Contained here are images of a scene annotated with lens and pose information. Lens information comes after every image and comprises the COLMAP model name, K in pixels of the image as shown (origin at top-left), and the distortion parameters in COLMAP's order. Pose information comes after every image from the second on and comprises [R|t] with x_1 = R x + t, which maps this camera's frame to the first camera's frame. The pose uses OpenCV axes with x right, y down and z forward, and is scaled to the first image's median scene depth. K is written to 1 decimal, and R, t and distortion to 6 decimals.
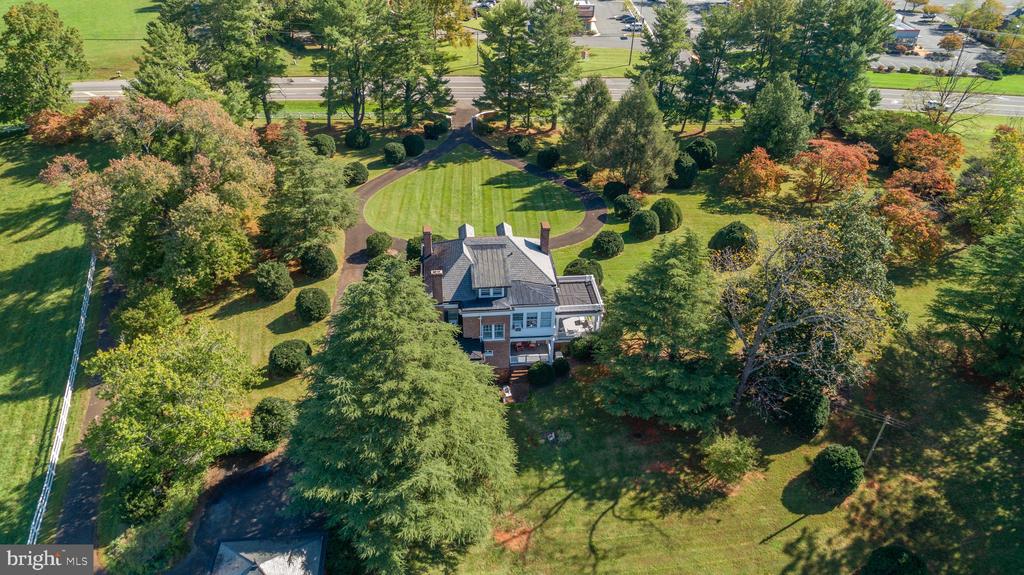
lens RADIAL K [[698.2, 0, 512.0], [0, 698.2, 287.5], [0, 0, 1]] dist [-0.004811, 0.001136]
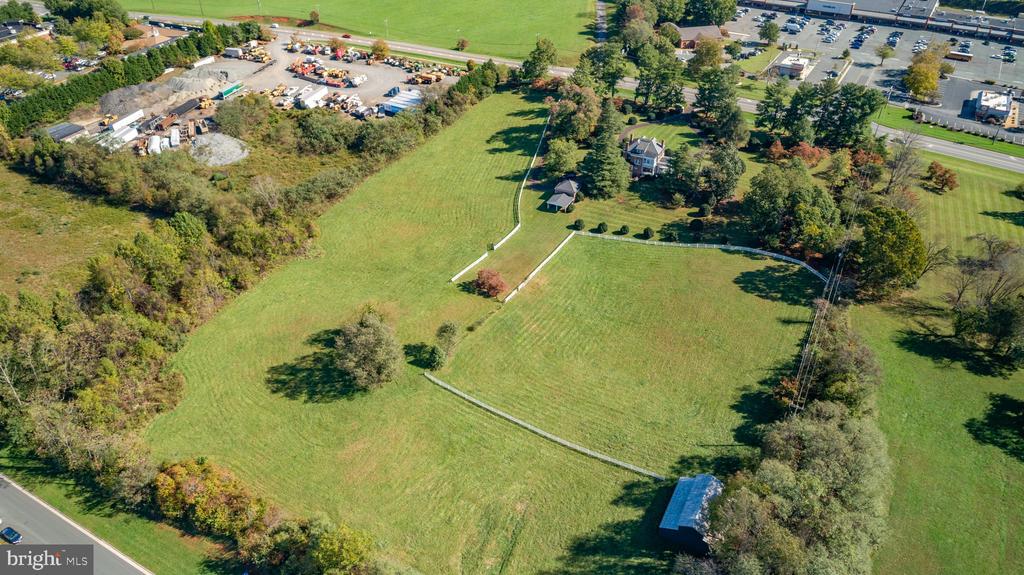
lens RADIAL K [[682.5, 0, 512.0], [0, 682.5, 287.5], [0, 0, 1]] dist [-0.004613, -0.000206]
pose [[0.848093, 0.301073, -0.435996, 0.696651], [-0.285441, 0.952871, 0.102762, 0.302488], [0.446387, 0.037299, 0.894062, -1.494606]]
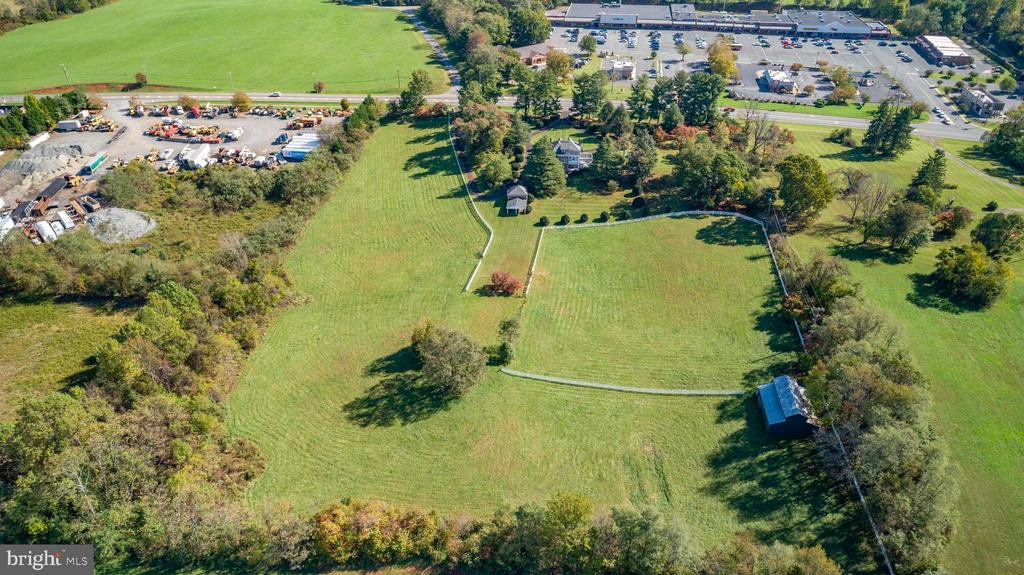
lens RADIAL K [[682.5, 0, 512.0], [0, 682.5, 287.5], [0, 0, 1]] dist [-0.004613, -0.000206]
pose [[0.985578, 0.075458, -0.151466, 0.198135], [-0.077152, 0.997005, -0.005331, 0.503456], [0.150610, 0.016940, 0.988448, -1.803065]]
